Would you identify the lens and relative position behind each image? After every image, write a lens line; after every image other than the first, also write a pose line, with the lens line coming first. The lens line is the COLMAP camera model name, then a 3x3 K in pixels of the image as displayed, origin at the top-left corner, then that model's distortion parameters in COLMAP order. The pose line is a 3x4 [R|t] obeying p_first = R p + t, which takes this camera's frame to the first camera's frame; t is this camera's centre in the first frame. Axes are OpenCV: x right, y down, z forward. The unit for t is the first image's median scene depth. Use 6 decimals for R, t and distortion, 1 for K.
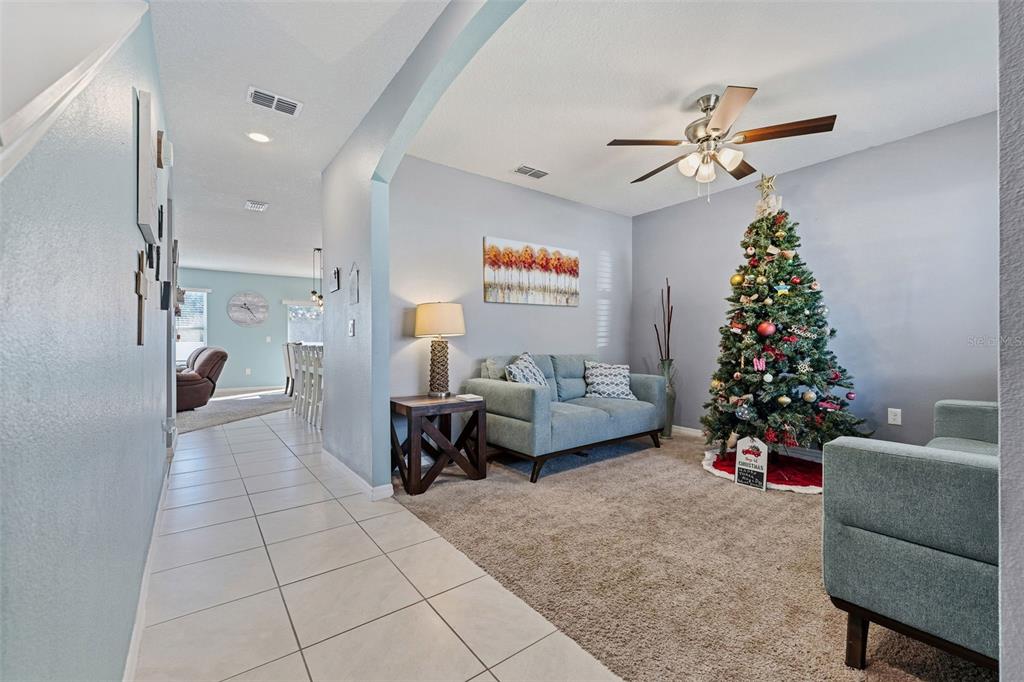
lens RADIAL K [[415.1, 0, 512.0], [0, 415.1, 341.0], [0, 0, 1]] dist [-0.000741, -0.000342]
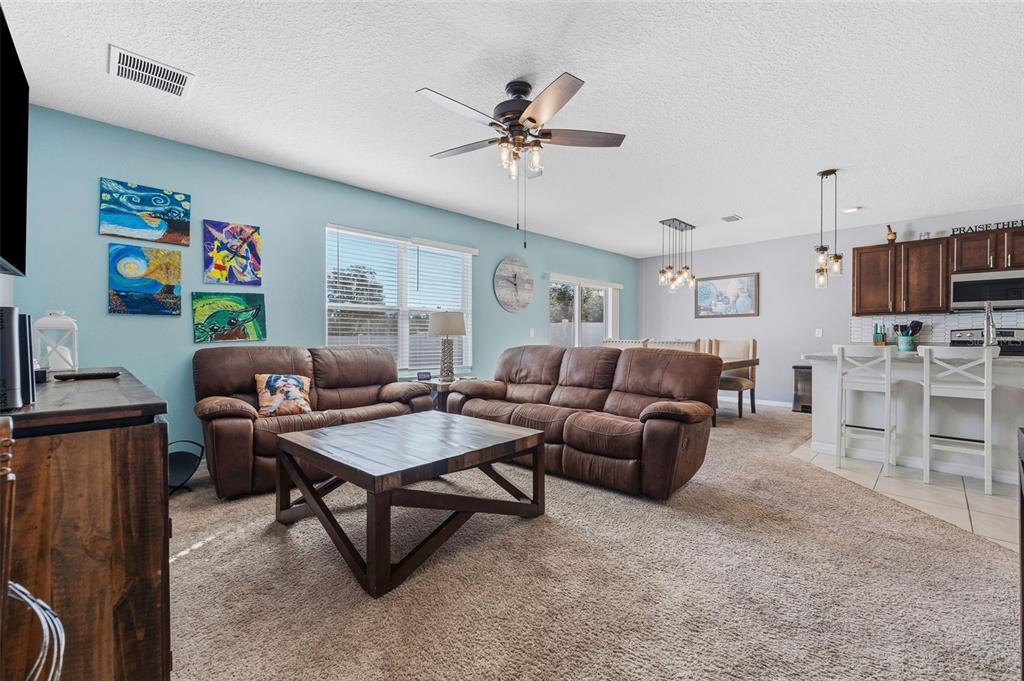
lens RADIAL K [[415.1, 0, 512.0], [0, 415.1, 340.5], [0, 0, 1]] dist [-0.000741, -0.000342]
pose [[0.992537, 0.005717, 0.121806, -0.876419], [-0.007137, 0.999912, 0.011227, 0.002116], [-0.121731, -0.012013, 0.992490, 0.453056]]
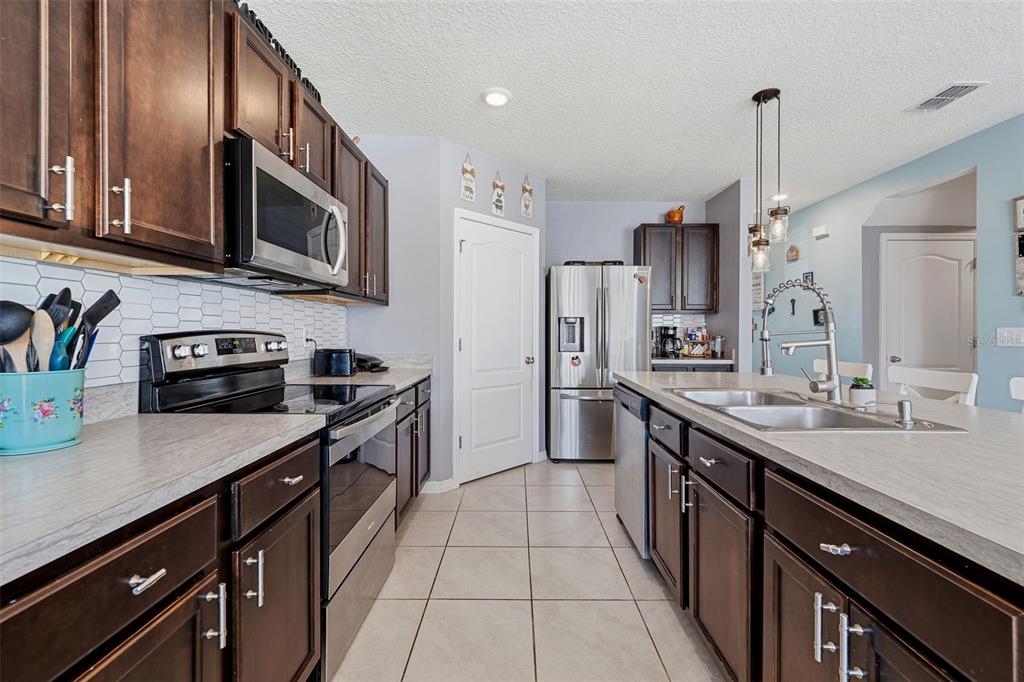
lens RADIAL K [[423.0, 0, 517.3], [0, 423.0, 335.9], [0, 0, 1]] dist [0.000429, 0.000081]
pose [[-0.796756, -0.005841, 0.604273, -0.316619], [-0.003268, 0.999980, 0.005357, -0.013608], [-0.604293, 0.002293, -0.796759, 1.095731]]
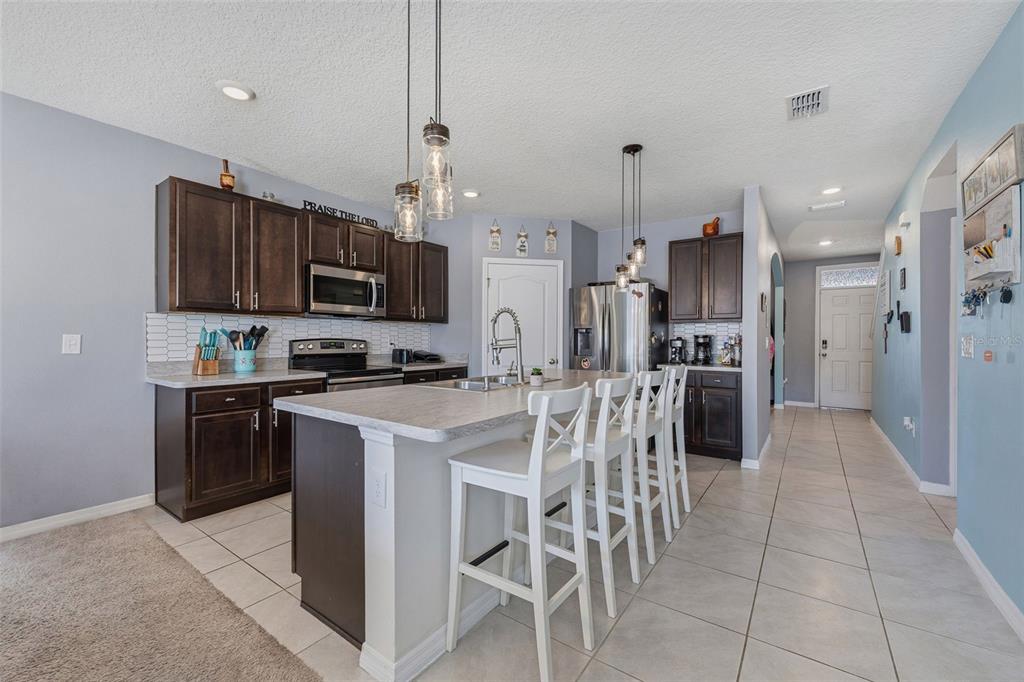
lens RADIAL K [[415.1, 0, 512.0], [0, 415.1, 341.0], [0, 0, 1]] dist [-0.000741, -0.000342]
pose [[-0.298073, -0.002350, 0.954540, -0.626425], [-0.007296, 0.999973, 0.000184, -0.013548], [-0.954515, -0.006909, -0.298082, 0.940432]]
